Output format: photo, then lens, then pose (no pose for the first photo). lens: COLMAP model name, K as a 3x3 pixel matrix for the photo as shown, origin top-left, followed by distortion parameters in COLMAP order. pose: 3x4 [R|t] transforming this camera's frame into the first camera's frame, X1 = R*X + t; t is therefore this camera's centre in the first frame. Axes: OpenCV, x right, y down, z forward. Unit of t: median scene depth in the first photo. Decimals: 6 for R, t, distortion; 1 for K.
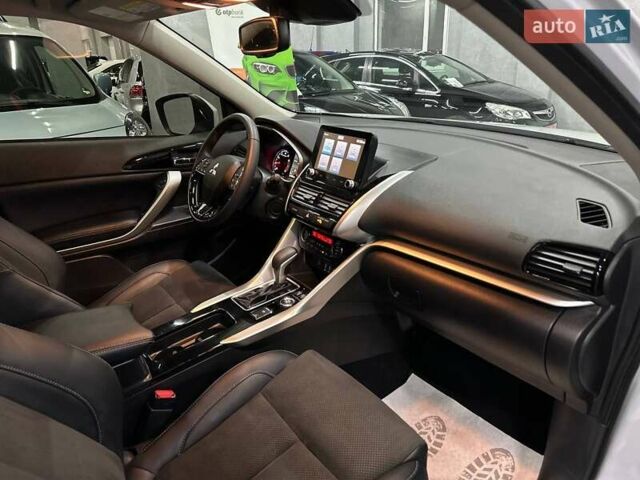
lens RADIAL K [[443.1, 0, 320.0], [0, 443.1, 240.0], [0, 0, 1]] dist [0.102475, -0.165322]
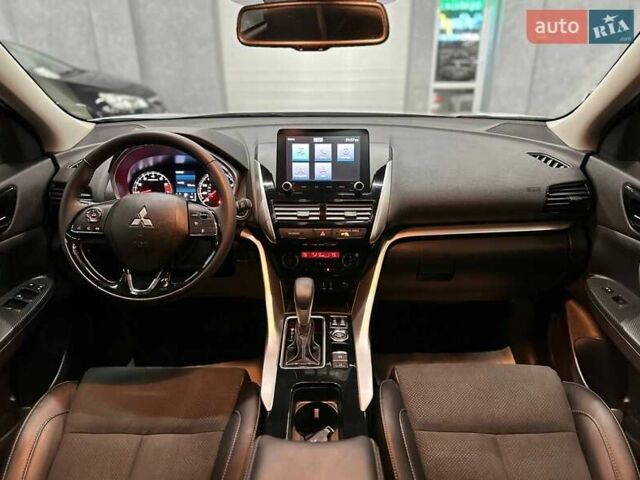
lens RADIAL K [[443.1, 0, 320.0], [0, 443.1, 240.0], [0, 0, 1]] dist [0.102475, -0.165322]
pose [[0.614976, -0.311939, 0.724223, -0.586365], [0.293671, 0.942961, 0.156783, -0.160289], [-0.731821, 0.116265, 0.671506, 0.378549]]
